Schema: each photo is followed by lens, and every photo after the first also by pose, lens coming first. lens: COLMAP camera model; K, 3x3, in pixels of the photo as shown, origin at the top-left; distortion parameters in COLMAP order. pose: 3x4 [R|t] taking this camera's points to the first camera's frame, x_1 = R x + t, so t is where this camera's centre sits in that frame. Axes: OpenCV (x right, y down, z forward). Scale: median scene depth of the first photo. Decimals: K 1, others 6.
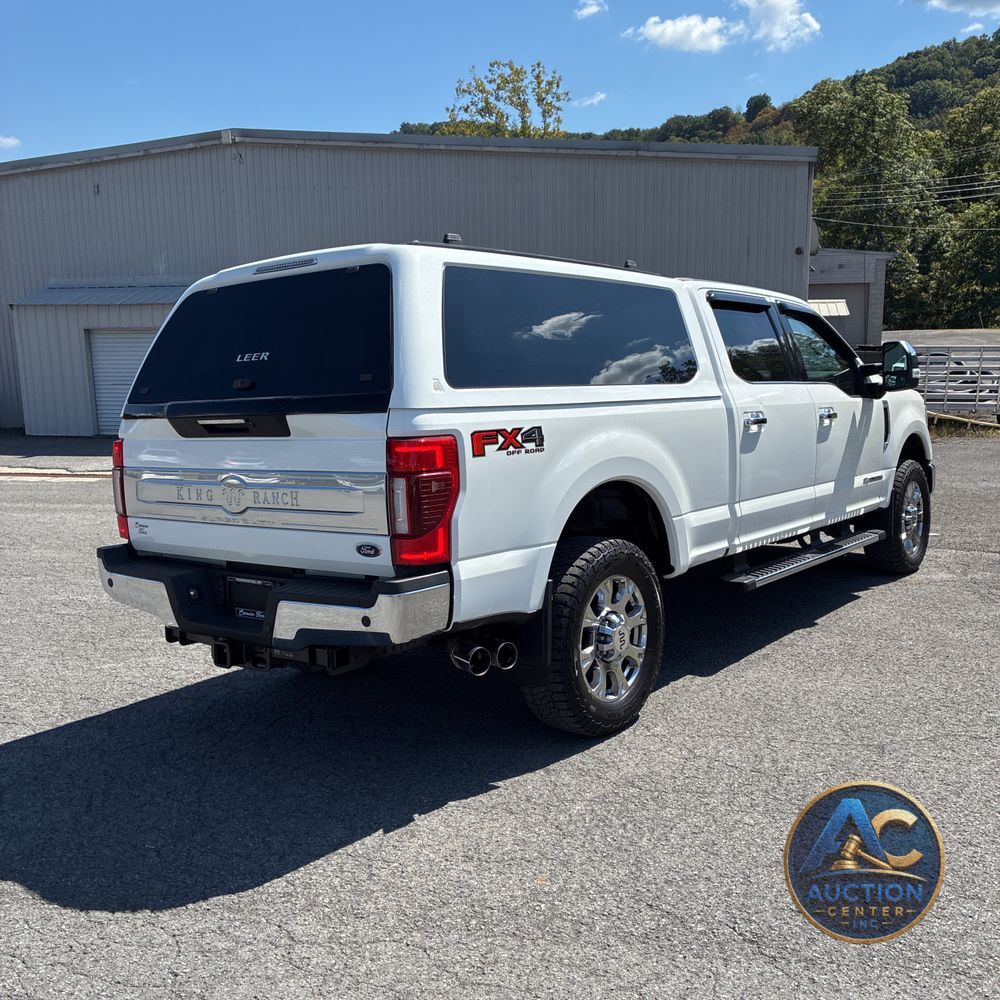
lens RADIAL K [[1010.4, 0, 500.8], [0, 1010.4, 495.1], [0, 0, 1]] dist [0.015163, 0.022322]
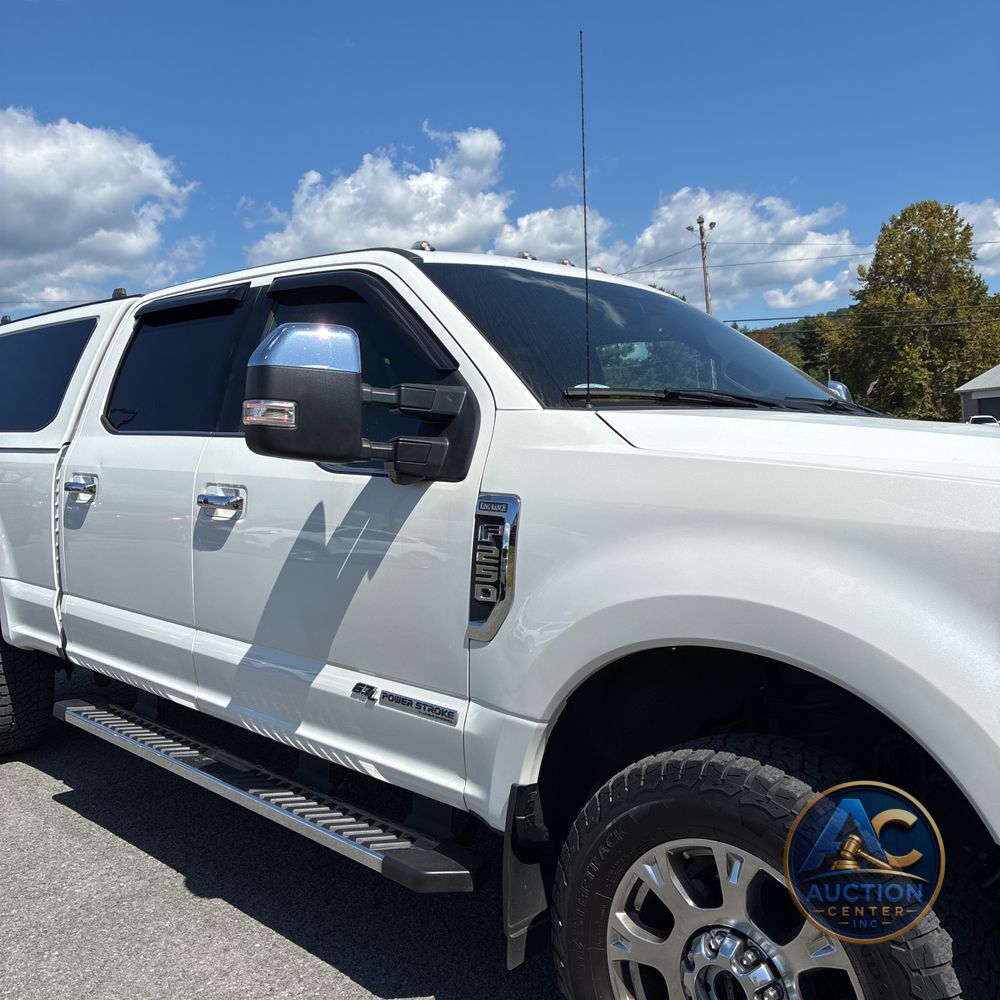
lens RADIAL K [[1010.4, 0, 500.8], [0, 1010.4, 495.1], [0, 0, 1]] dist [0.015163, 0.022322]
pose [[-0.102974, 0.076432, -0.991743, 0.949747], [-0.102819, 0.990884, 0.087042, -0.164343], [0.989356, 0.110933, -0.094177, 1.407498]]
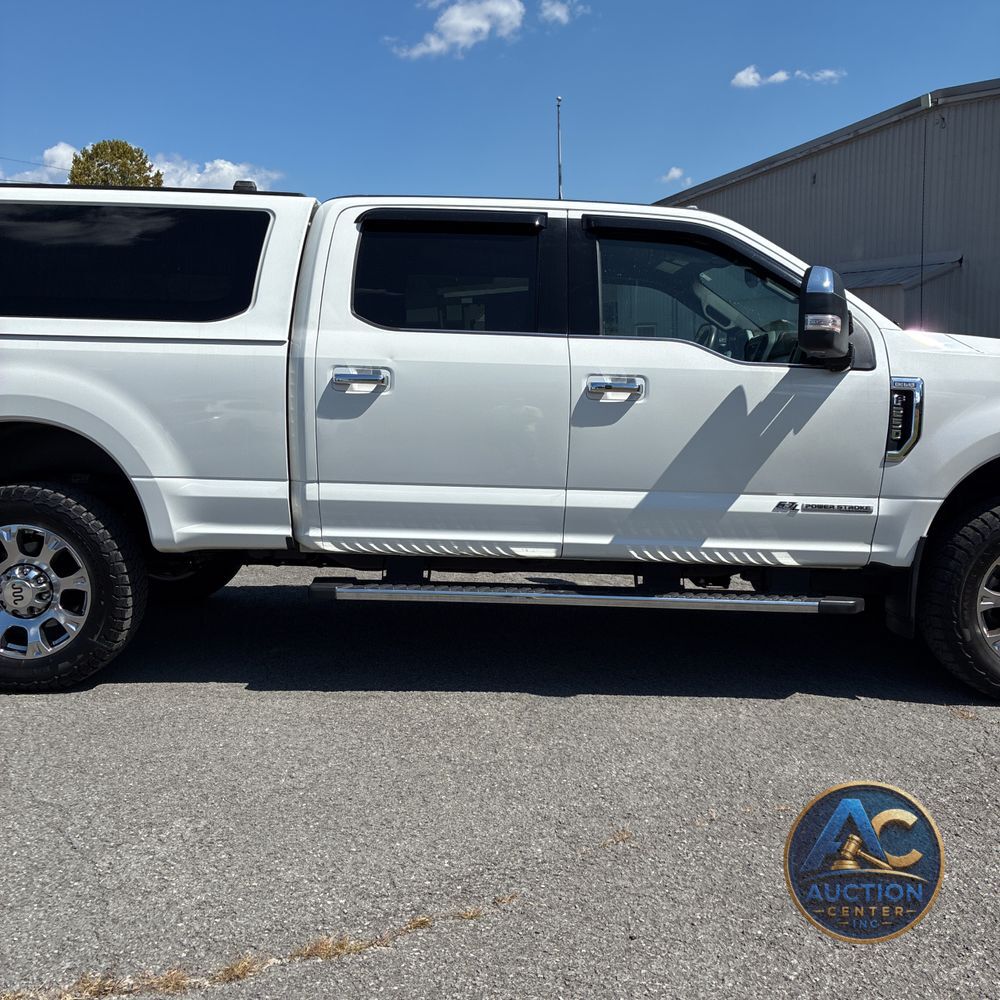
lens RADIAL K [[1016.0, 0, 500.0], [0, 1016.0, 500.0], [0, 0, 1]] dist [0.008559, 0.005506]
pose [[0.619722, 0.121399, -0.775375, 0.940773], [-0.121713, 0.990877, 0.057859, -0.041879], [0.775326, 0.058517, 0.628844, 0.642207]]
